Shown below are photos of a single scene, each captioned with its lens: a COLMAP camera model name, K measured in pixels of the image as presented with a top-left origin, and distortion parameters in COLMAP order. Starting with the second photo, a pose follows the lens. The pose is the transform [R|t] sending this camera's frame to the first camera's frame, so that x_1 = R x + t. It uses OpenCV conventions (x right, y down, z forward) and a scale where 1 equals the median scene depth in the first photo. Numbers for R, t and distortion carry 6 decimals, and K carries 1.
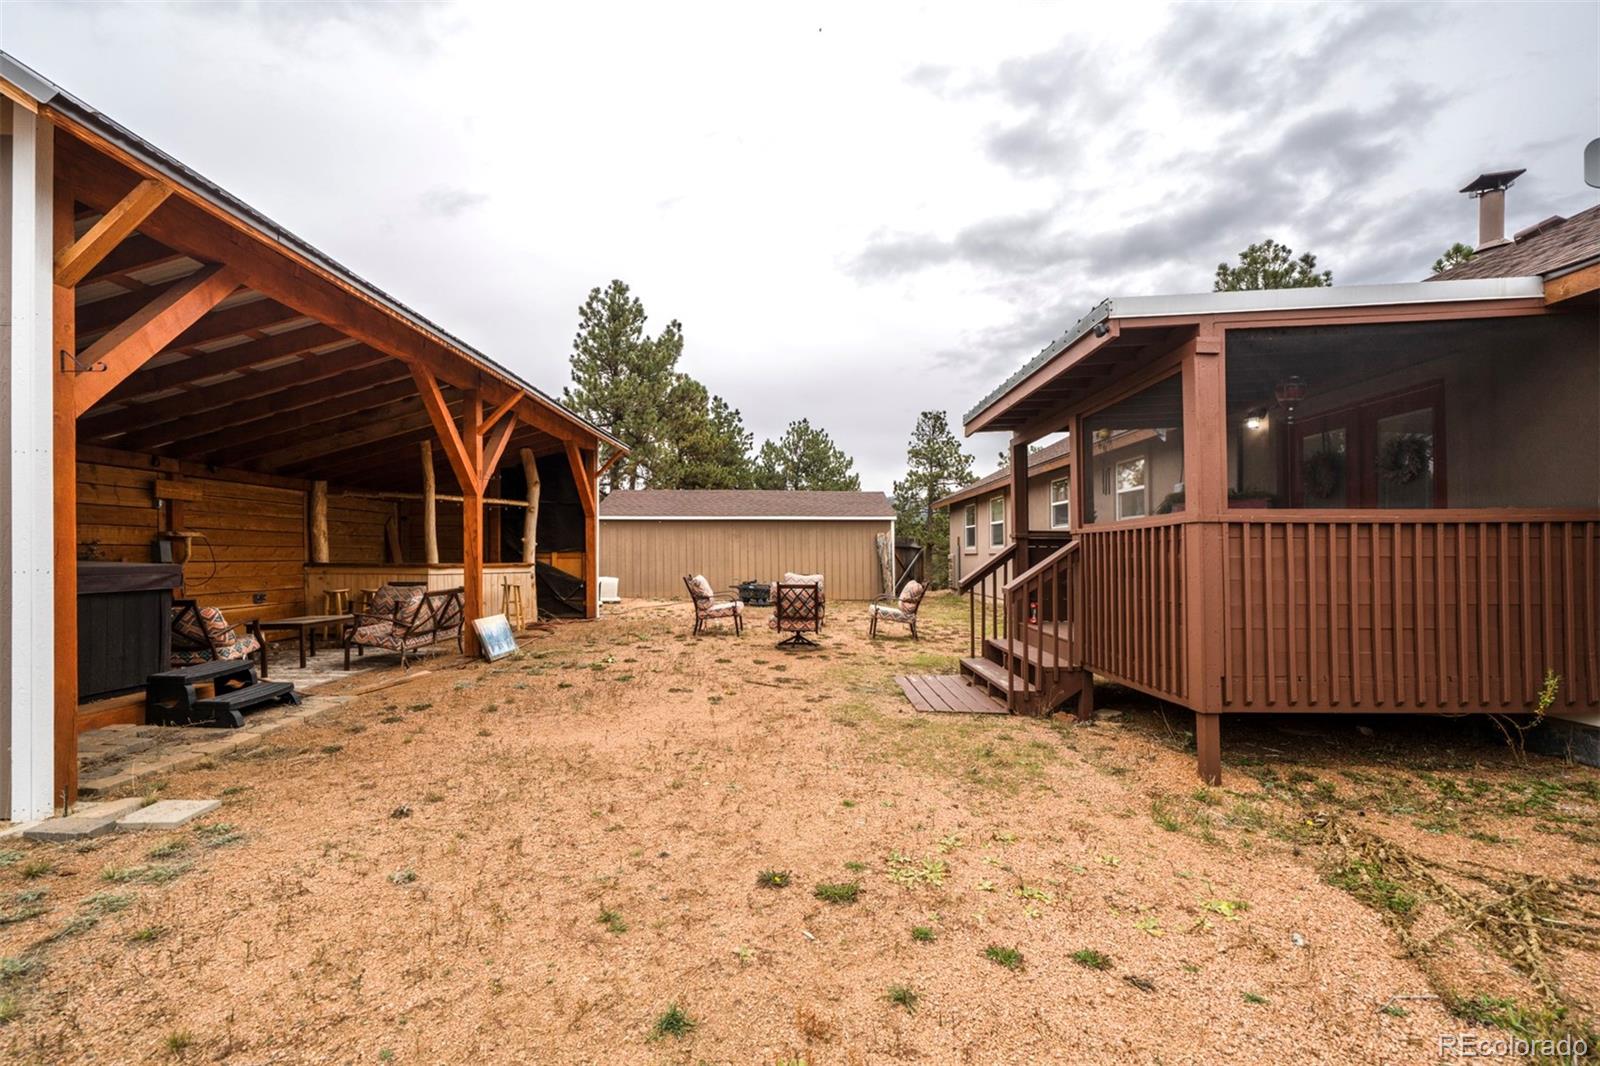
lens RADIAL K [[731.1, 0, 839.6], [0, 731.1, 571.1], [0, 0, 1]] dist [0.025078, 0.000032]
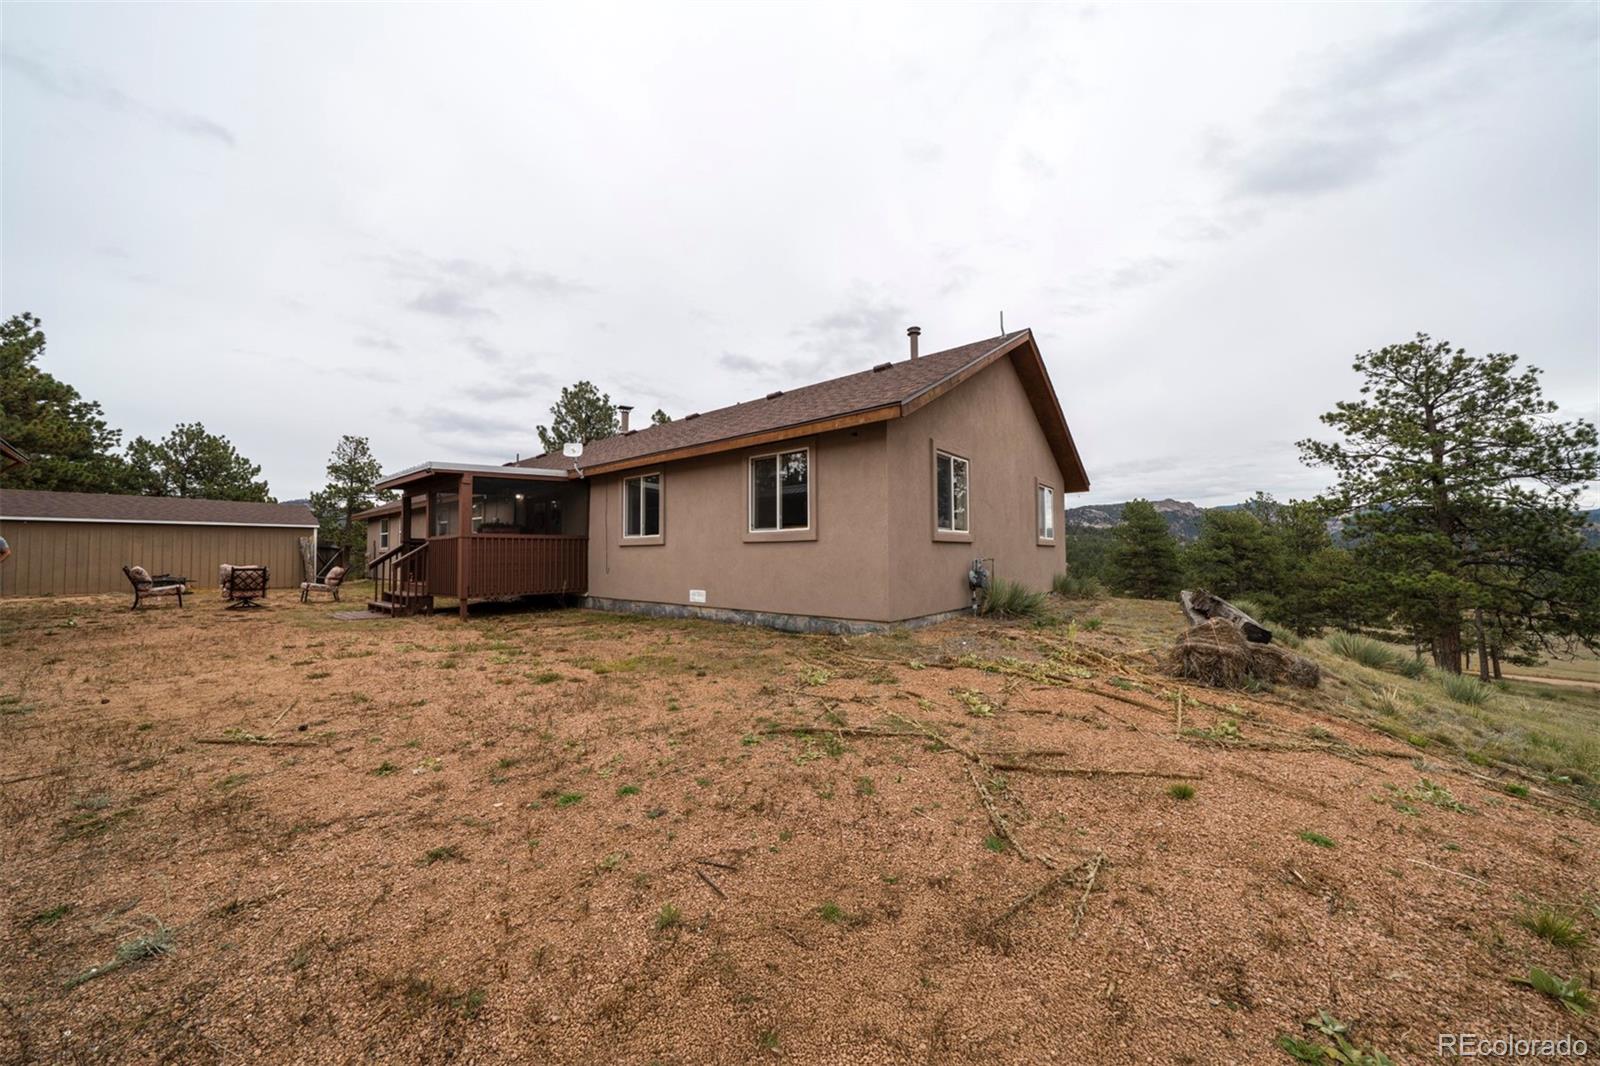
lens RADIAL K [[546.2, 0, 795.4], [0, 546.2, 525.3], [0, 0, 1]] dist [-0.017487, 0.000042]
pose [[0.685771, 0.032999, 0.727069, -0.042247], [0.024166, 0.997388, -0.068061, 0.014776], [-0.727416, 0.064245, 0.683182, -0.321215]]
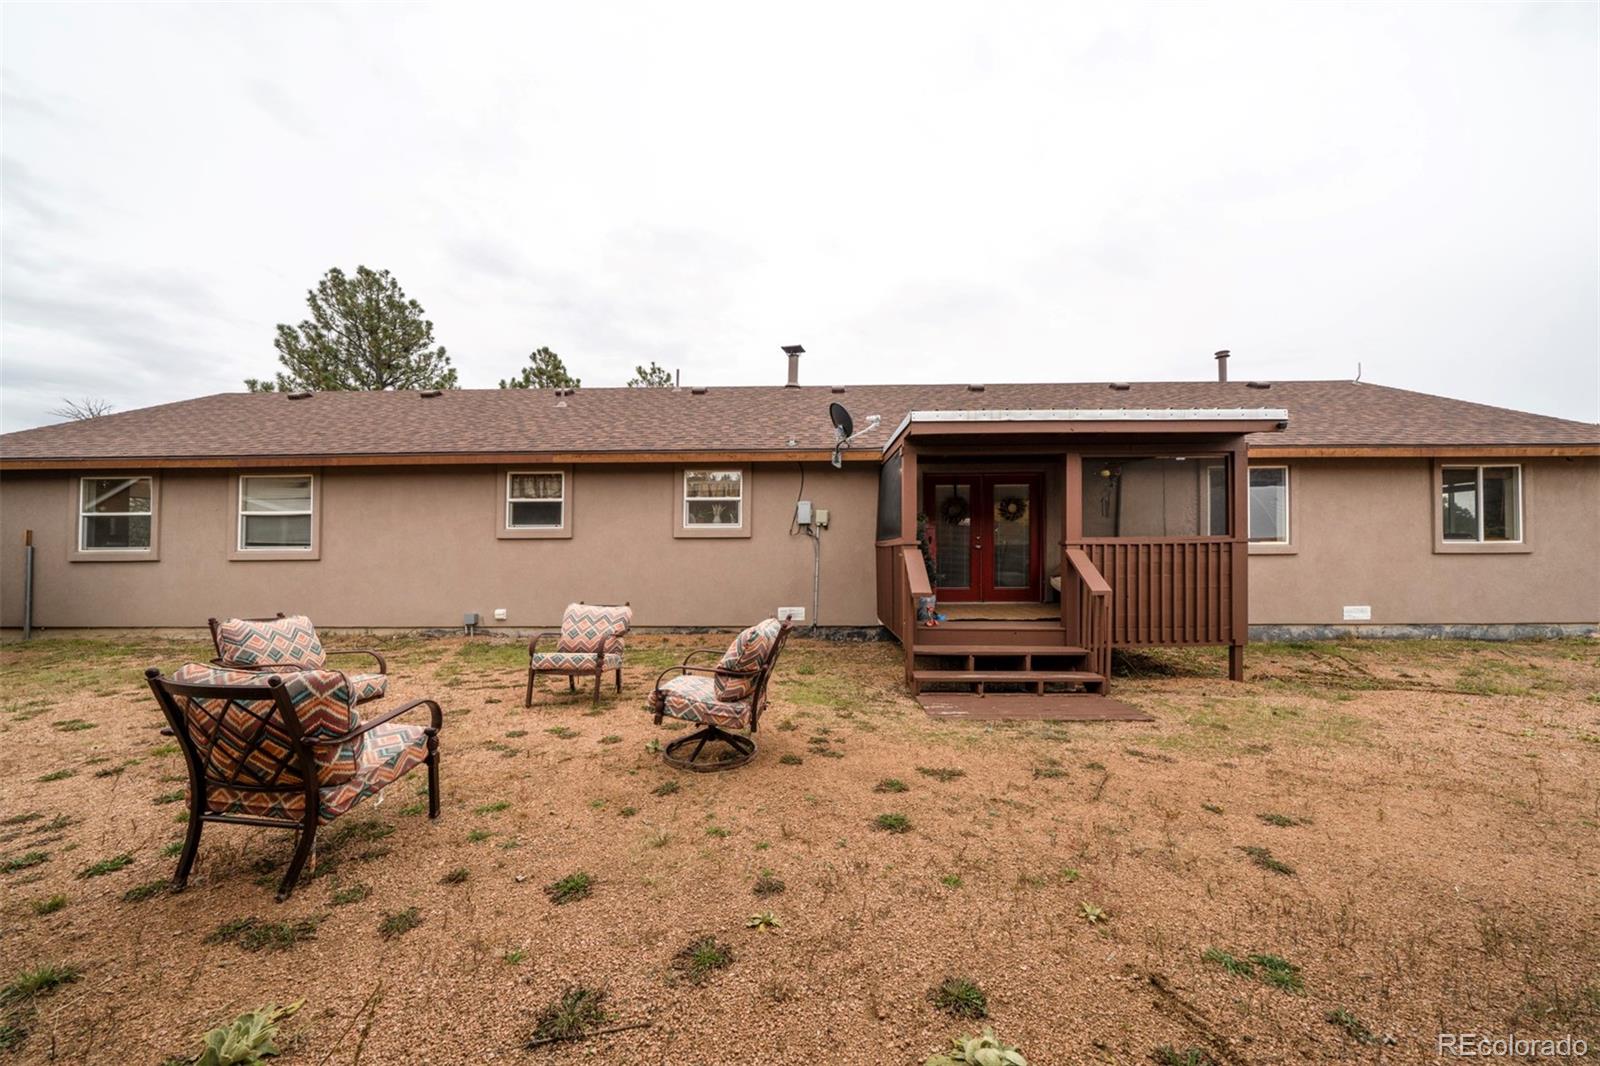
lens RADIAL K [[540.3, 0, 800.0], [0, 540.3, 533.0], [0, 0, 1]] dist [-0.006663, 0.000028]
pose [[0.080510, 0.030461, 0.996288, -0.188827], [0.026855, 0.999104, -0.032717, -0.015030], [-0.996392, 0.029389, 0.079620, 0.396855]]
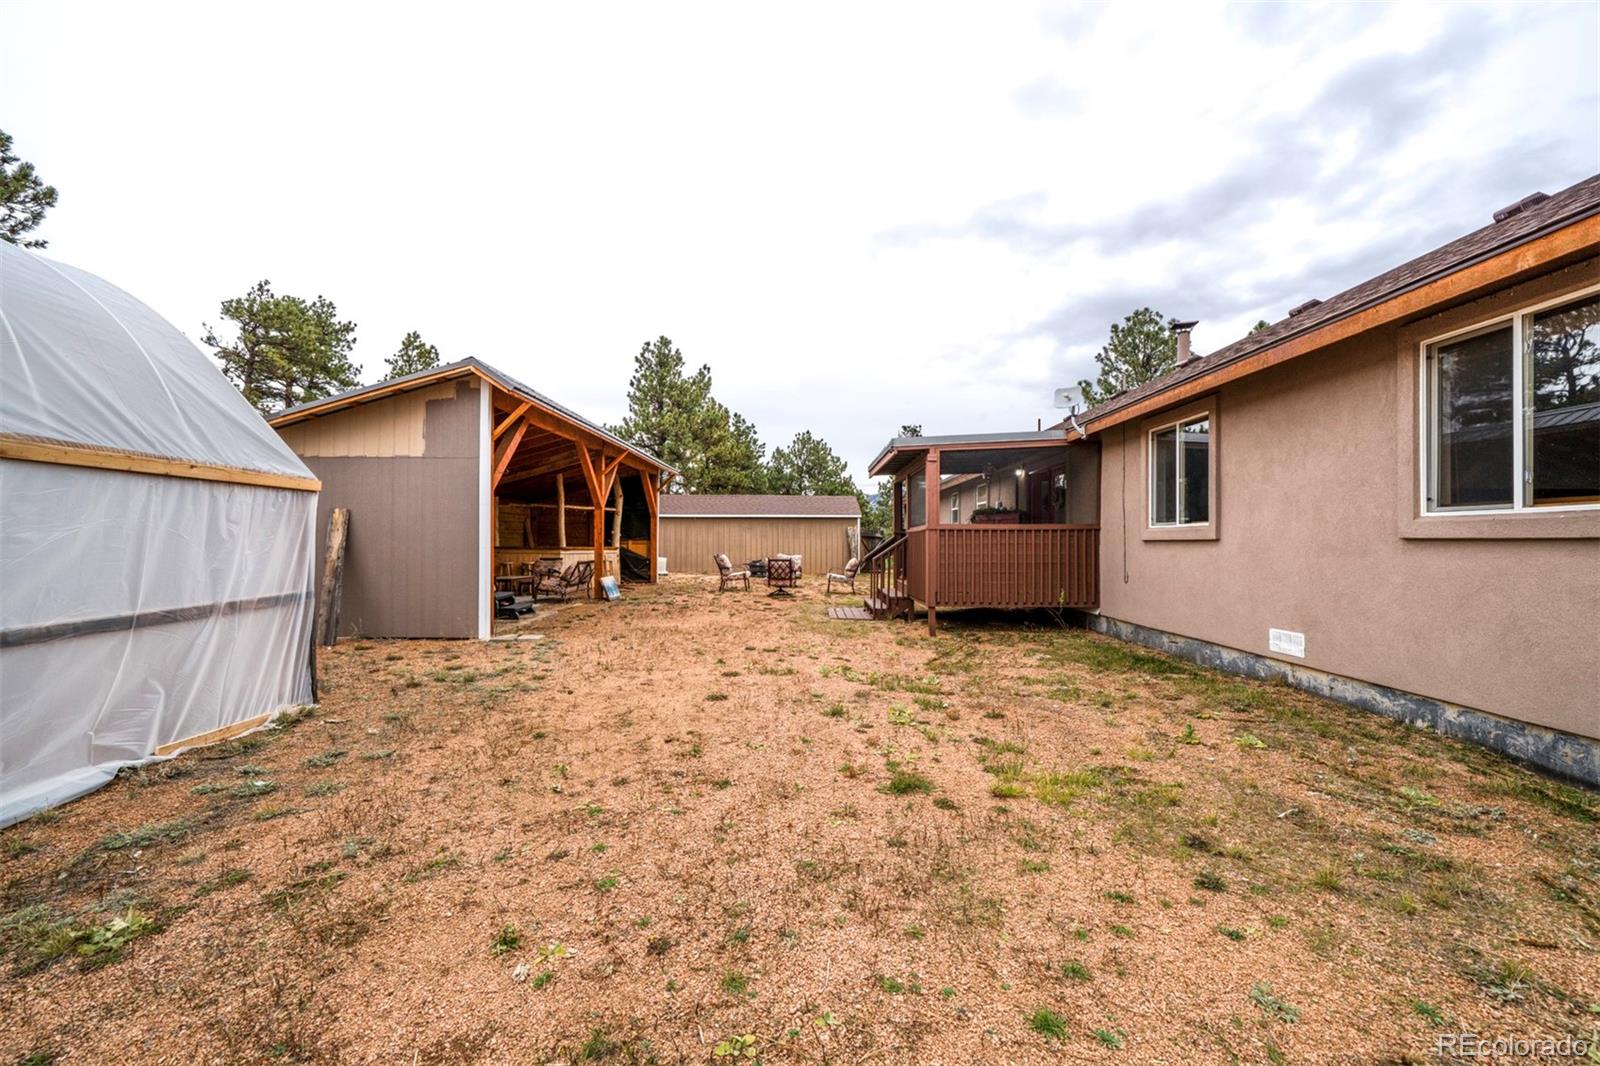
lens RADIAL K [[650.2, 0, 797.2], [0, 650.2, 535.7], [0, 0, 1]] dist [-0.000714, 0.000109]
pose [[0.997373, 0.001438, -0.072418, 0.043255], [-0.003757, 0.999484, -0.031895, 0.005325], [0.072335, 0.032083, 0.996864, -0.242732]]
